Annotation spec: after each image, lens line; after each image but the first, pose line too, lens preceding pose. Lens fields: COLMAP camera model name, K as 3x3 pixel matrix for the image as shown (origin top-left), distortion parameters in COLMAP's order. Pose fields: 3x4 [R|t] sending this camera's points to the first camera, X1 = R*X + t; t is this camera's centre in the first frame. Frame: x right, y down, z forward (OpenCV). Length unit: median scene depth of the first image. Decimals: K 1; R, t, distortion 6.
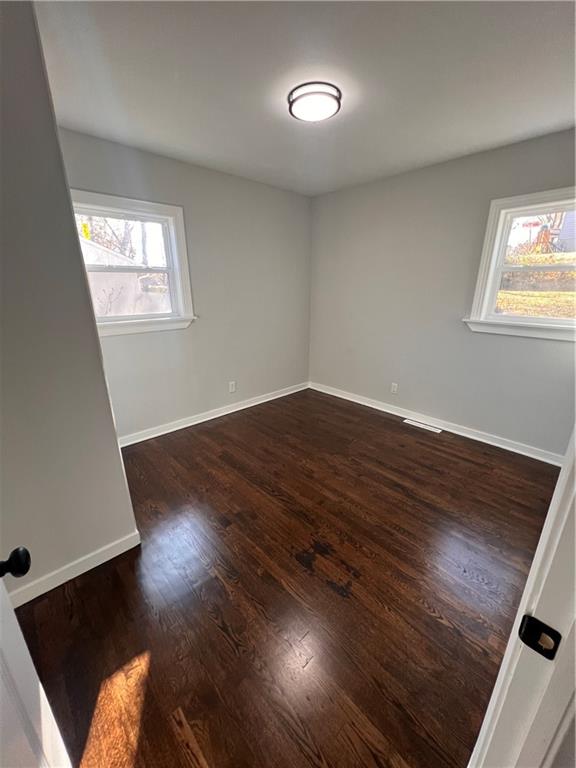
lens RADIAL K [[307.0, 0, 283.3], [0, 307.0, 383.3], [0, 0, 1]] dist [-0.001614, -0.000137]
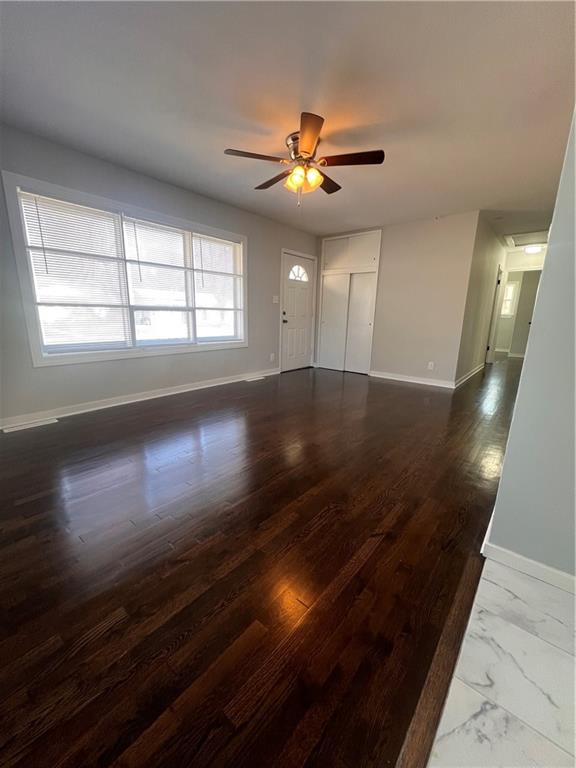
lens RADIAL K [[307.0, 0, 285.5], [0, 307.0, 386.1], [0, 0, 1]] dist [-0.001614, -0.000137]
pose [[-0.121773, -0.223320, 0.967109, -1.077686], [0.286554, 0.924961, 0.249668, -0.171013], [-0.950294, 0.307532, -0.048642, 0.985310]]
